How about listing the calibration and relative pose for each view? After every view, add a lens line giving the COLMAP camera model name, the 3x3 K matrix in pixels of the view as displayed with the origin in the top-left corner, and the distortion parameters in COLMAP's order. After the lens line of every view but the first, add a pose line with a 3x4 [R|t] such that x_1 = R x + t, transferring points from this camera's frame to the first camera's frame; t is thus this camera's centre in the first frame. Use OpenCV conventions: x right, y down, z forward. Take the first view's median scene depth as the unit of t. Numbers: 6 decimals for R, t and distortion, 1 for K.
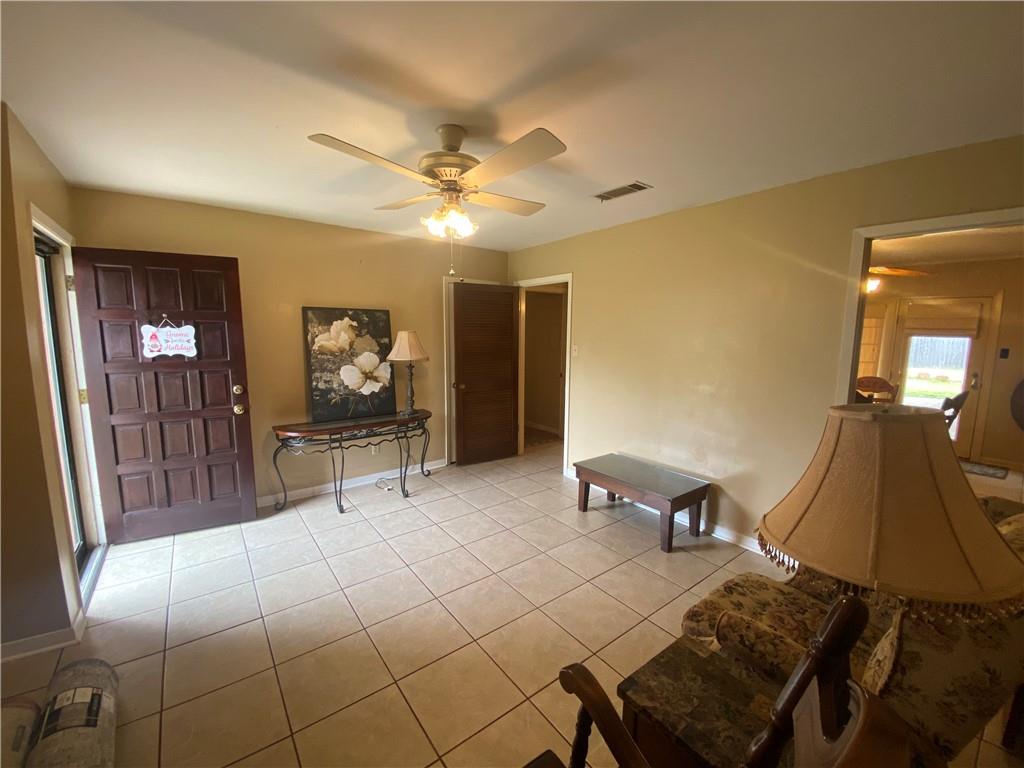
lens RADIAL K [[419.7, 0, 517.0], [0, 419.7, 380.9], [0, 0, 1]] dist [0.000157, -0.000590]
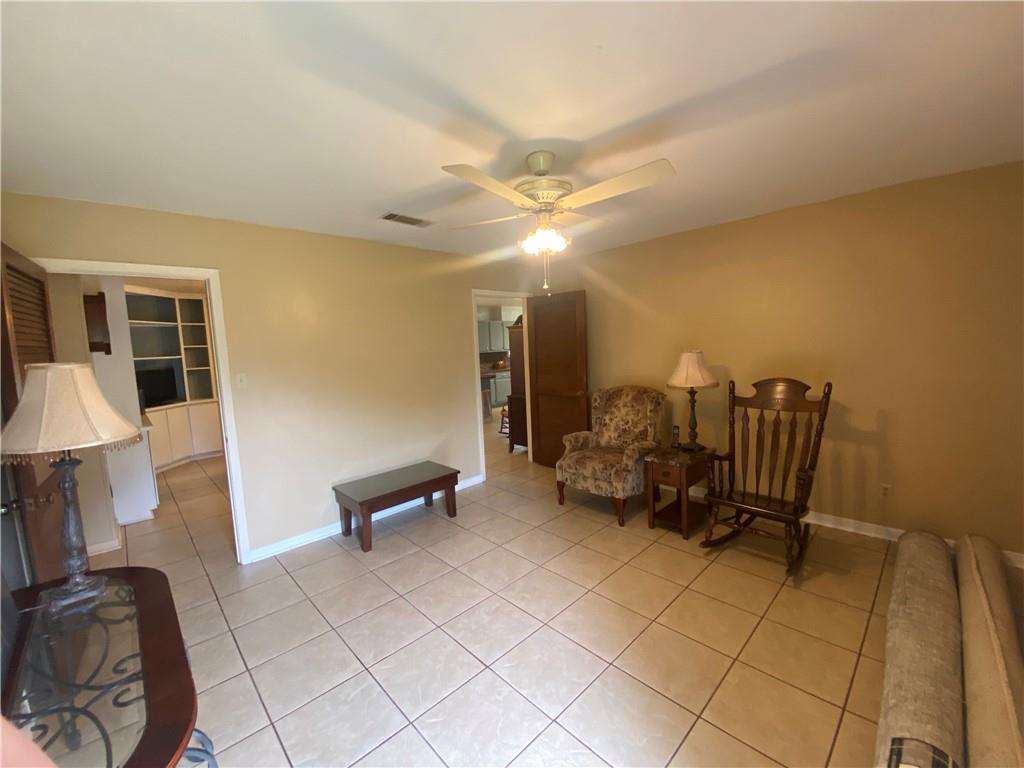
lens RADIAL K [[419.7, 0, 517.0], [0, 419.7, 380.9], [0, 0, 1]] dist [0.000157, -0.000590]
pose [[-0.117246, -0.102482, 0.987801, -0.979149], [0.175016, 0.976961, 0.122131, -0.122638], [-0.977560, 0.187200, -0.096609, 0.985504]]
